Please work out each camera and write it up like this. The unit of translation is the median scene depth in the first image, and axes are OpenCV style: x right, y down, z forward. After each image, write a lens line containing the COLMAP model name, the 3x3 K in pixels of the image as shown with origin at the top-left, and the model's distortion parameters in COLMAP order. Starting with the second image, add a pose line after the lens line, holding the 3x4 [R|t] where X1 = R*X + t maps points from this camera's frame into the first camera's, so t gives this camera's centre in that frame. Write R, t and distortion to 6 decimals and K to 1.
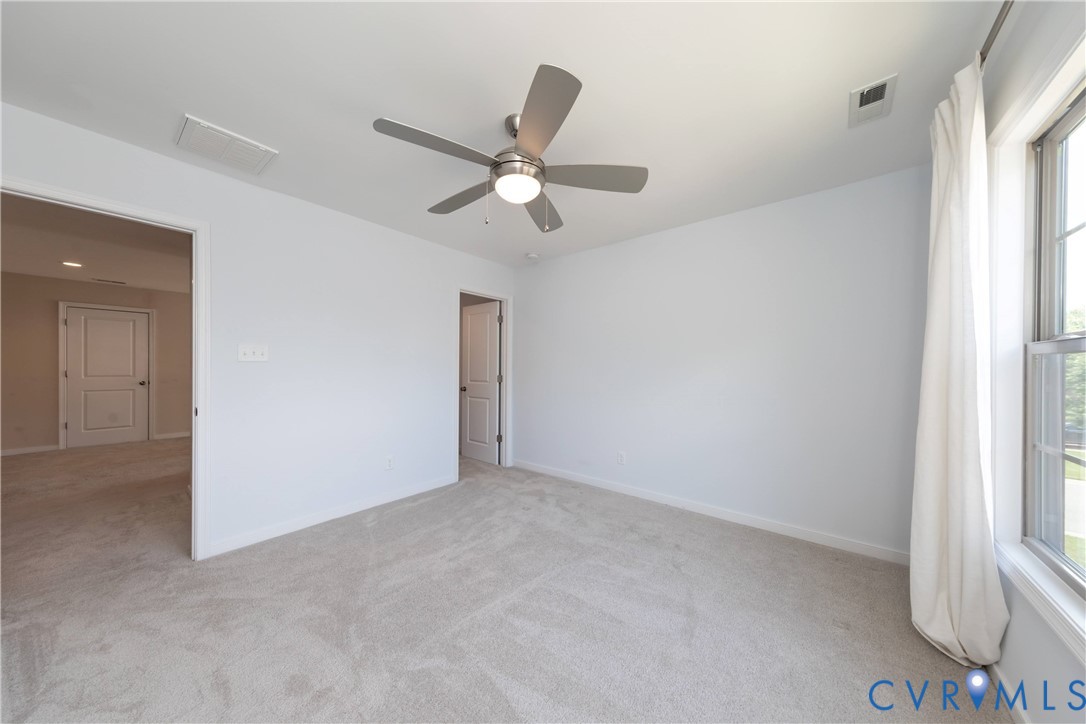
lens RADIAL K [[344.5, 0, 543.0], [0, 344.5, 362.0], [0, 0, 1]] dist [0.000837, 0.000020]
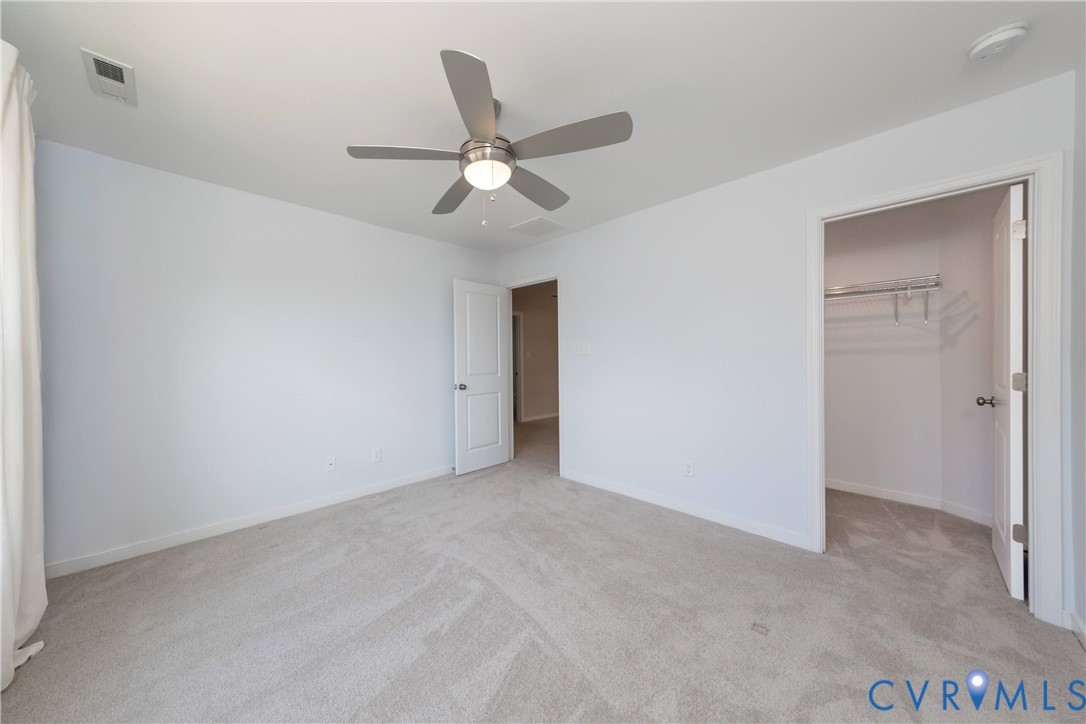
lens RADIAL K [[344.5, 0, 543.0], [0, 344.5, 362.0], [0, 0, 1]] dist [0.000837, 0.000020]
pose [[-0.049735, -0.017048, -0.998617, 0.640057], [-0.000426, 0.999855, -0.017048, 0.028340], [0.998762, -0.000422, -0.049735, 0.875689]]
